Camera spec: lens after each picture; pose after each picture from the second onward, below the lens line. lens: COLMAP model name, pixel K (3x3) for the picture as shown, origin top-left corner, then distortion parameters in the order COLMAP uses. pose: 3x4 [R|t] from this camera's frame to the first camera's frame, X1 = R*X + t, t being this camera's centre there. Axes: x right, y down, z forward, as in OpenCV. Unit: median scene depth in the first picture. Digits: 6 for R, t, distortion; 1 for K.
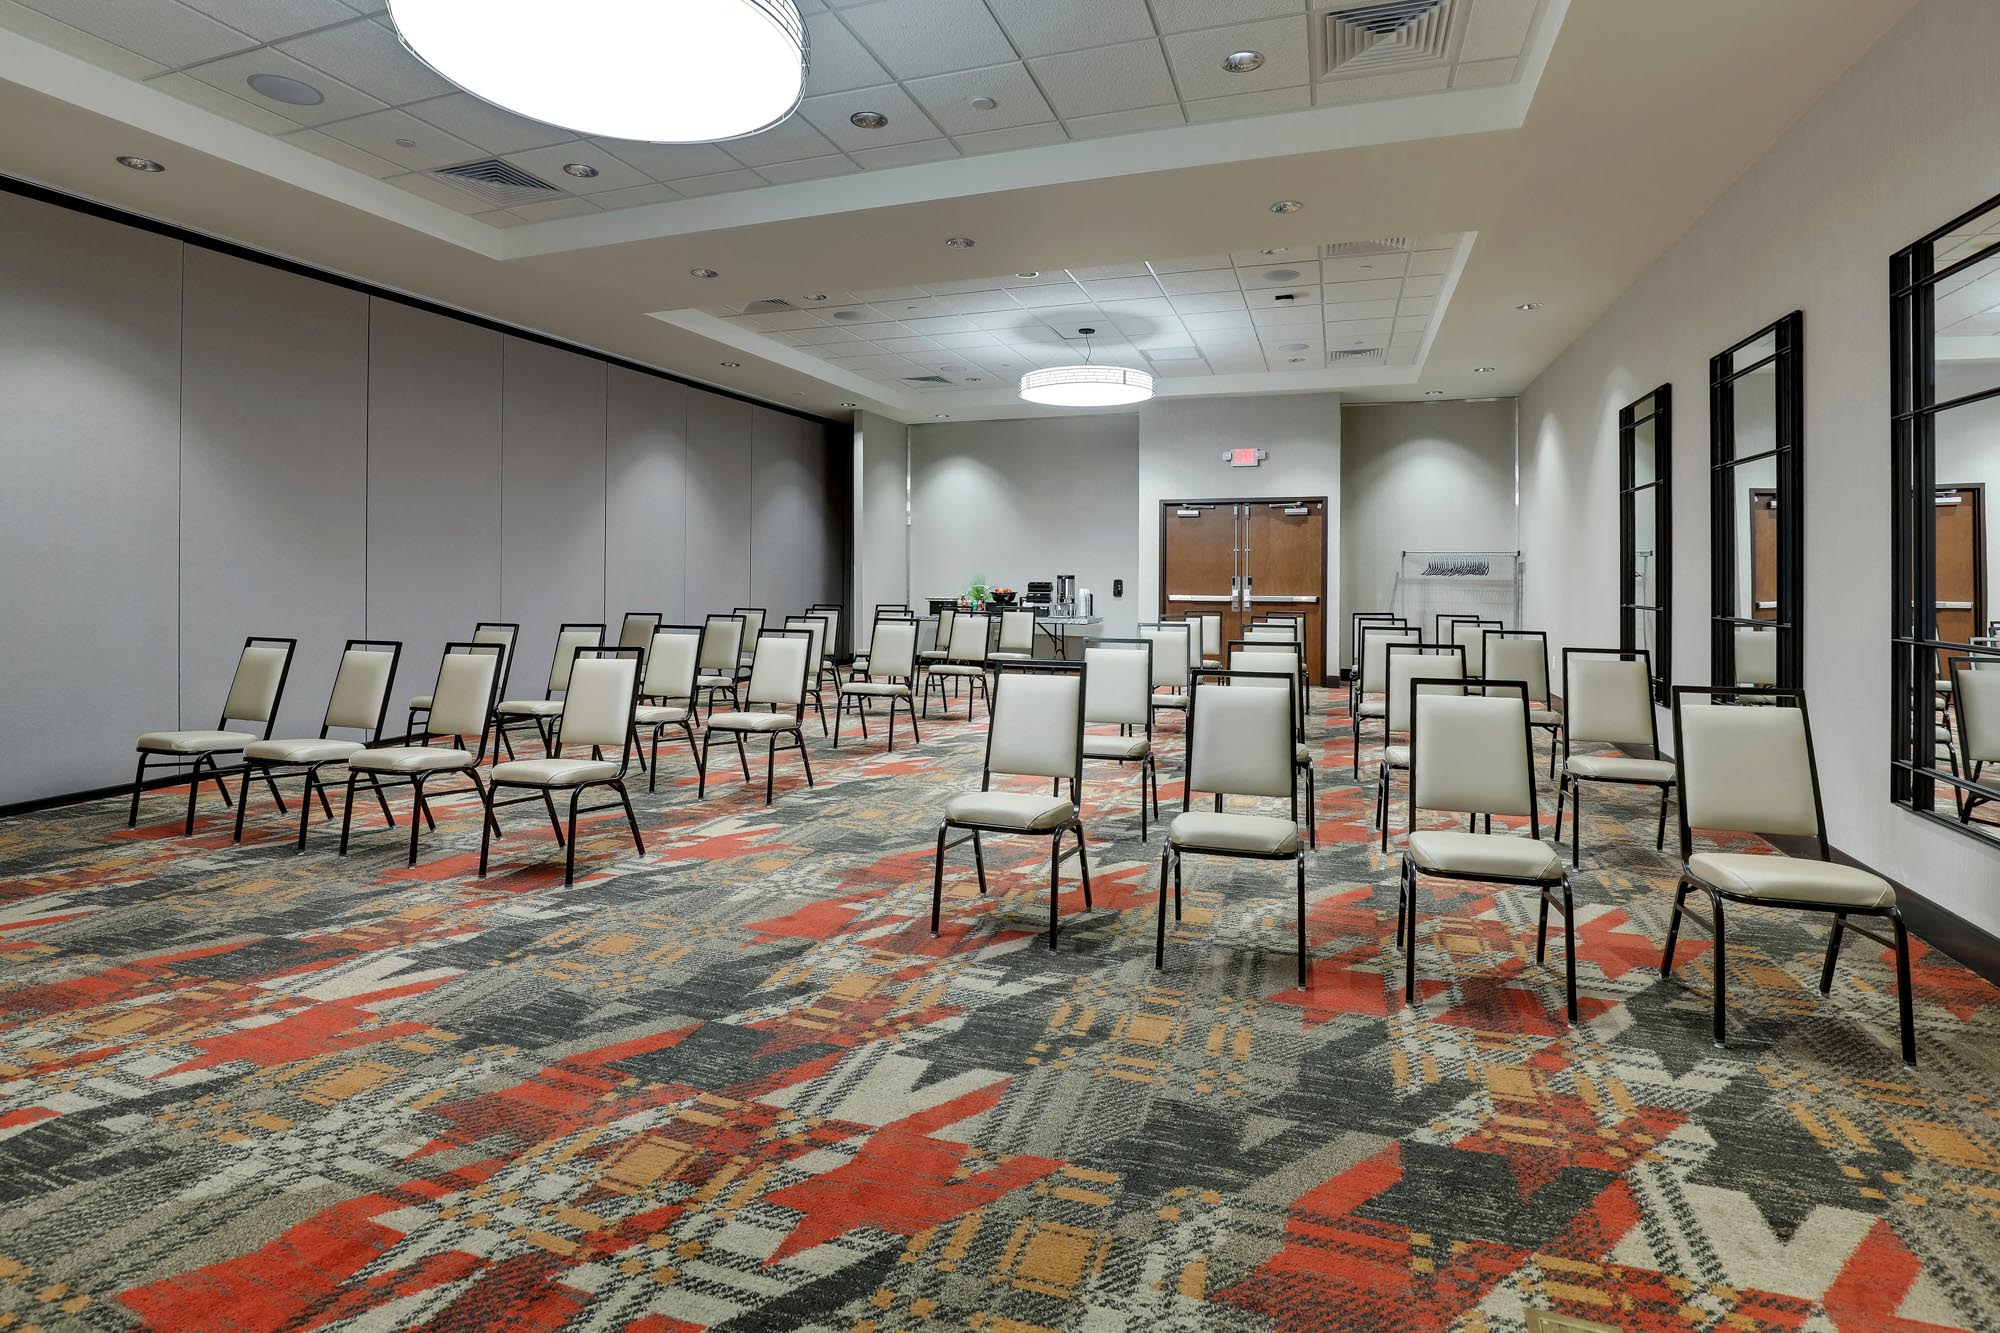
lens RADIAL K [[967.1, 0, 1002.1], [0, 967.1, 608.2], [0, 0, 1]] dist [-0.047691, 0.012665]
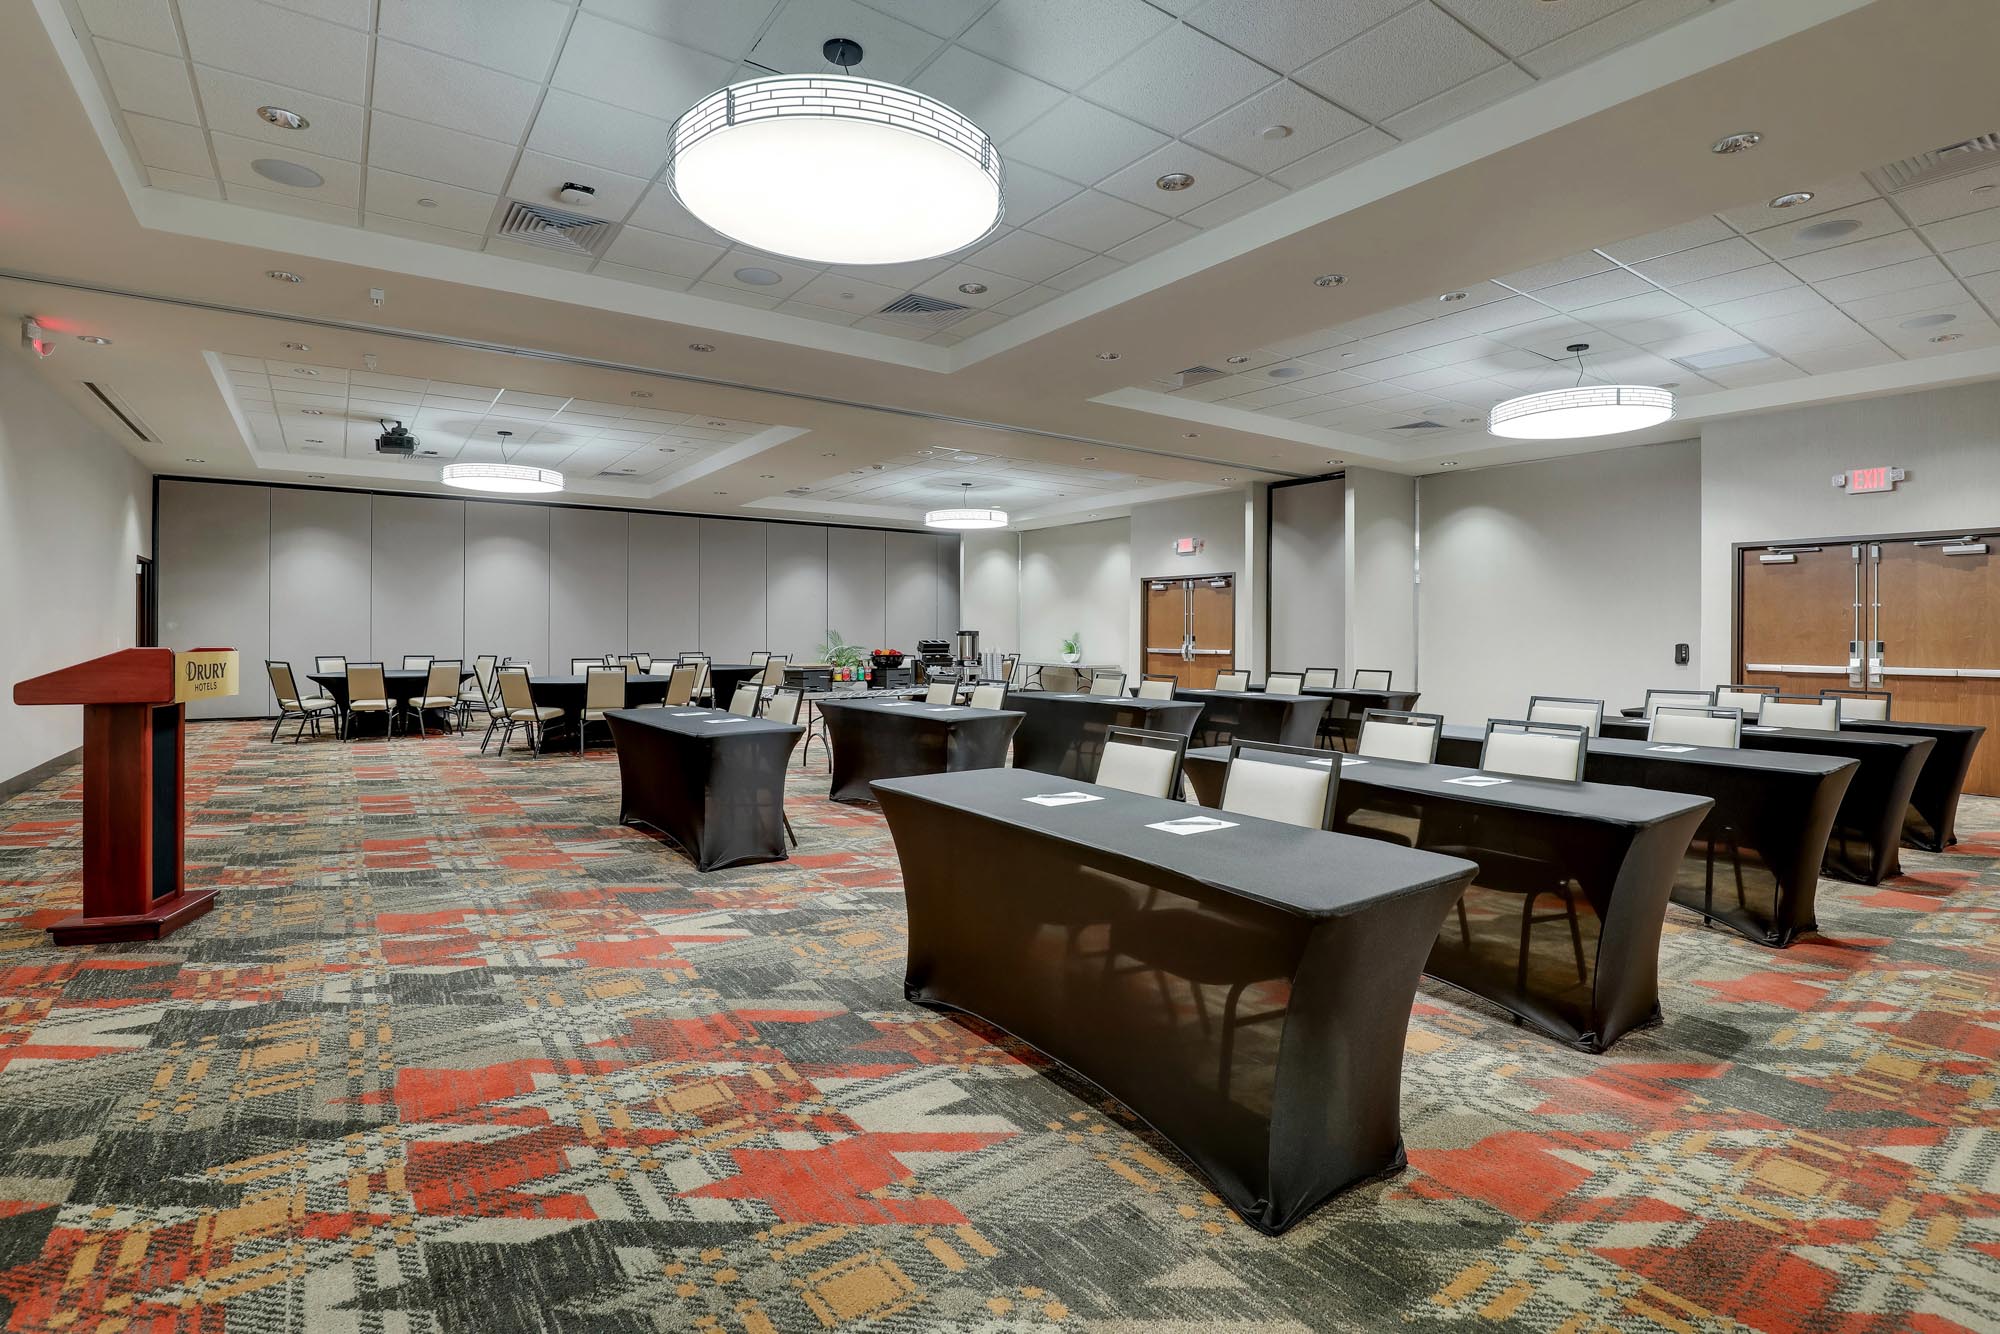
lens RADIAL K [[931.8, 0, 984.2], [0, 931.8, 650.1], [0, 0, 1]] dist [-0.035881, 0.008202]
pose [[0.810159, 0.013958, -0.586044, 0.515827], [-0.026152, 0.999582, -0.012345, 0.003152], [0.585627, 0.025328, 0.810185, 0.184766]]
